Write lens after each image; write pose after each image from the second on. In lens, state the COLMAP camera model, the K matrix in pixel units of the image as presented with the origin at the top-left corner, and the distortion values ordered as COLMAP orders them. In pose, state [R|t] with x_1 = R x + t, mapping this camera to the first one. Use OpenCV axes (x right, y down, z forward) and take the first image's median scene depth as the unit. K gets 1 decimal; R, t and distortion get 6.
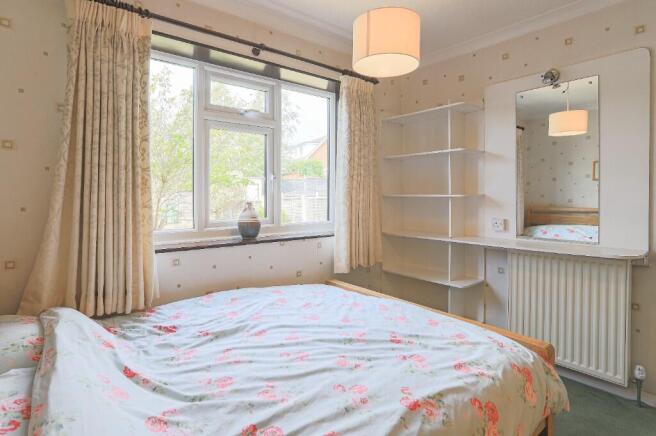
lens RADIAL K [[343.2, 0, 320.3], [0, 343.2, 203.9], [0, 0, 1]] dist [-0.005163, -0.000051]
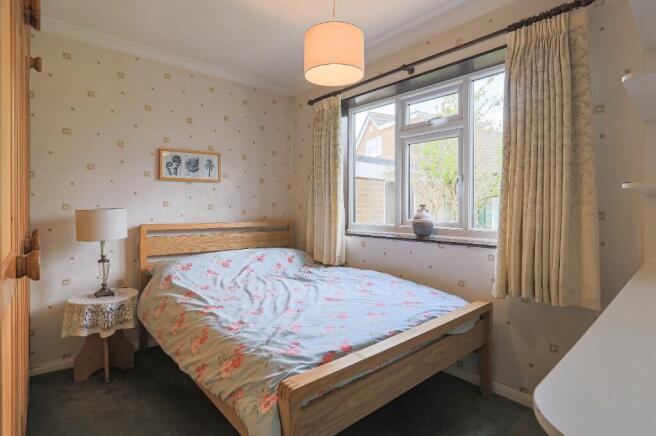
lens RADIAL K [[335.9, 0, 320.2], [0, 335.9, 209.2], [0, 0, 1]] dist [-0.002812, -0.000098]
pose [[0.049508, 0.006389, -0.998753, 0.876731], [-0.023354, 0.999714, 0.005238, 0.013189], [0.998501, 0.023066, 0.049643, 0.634564]]
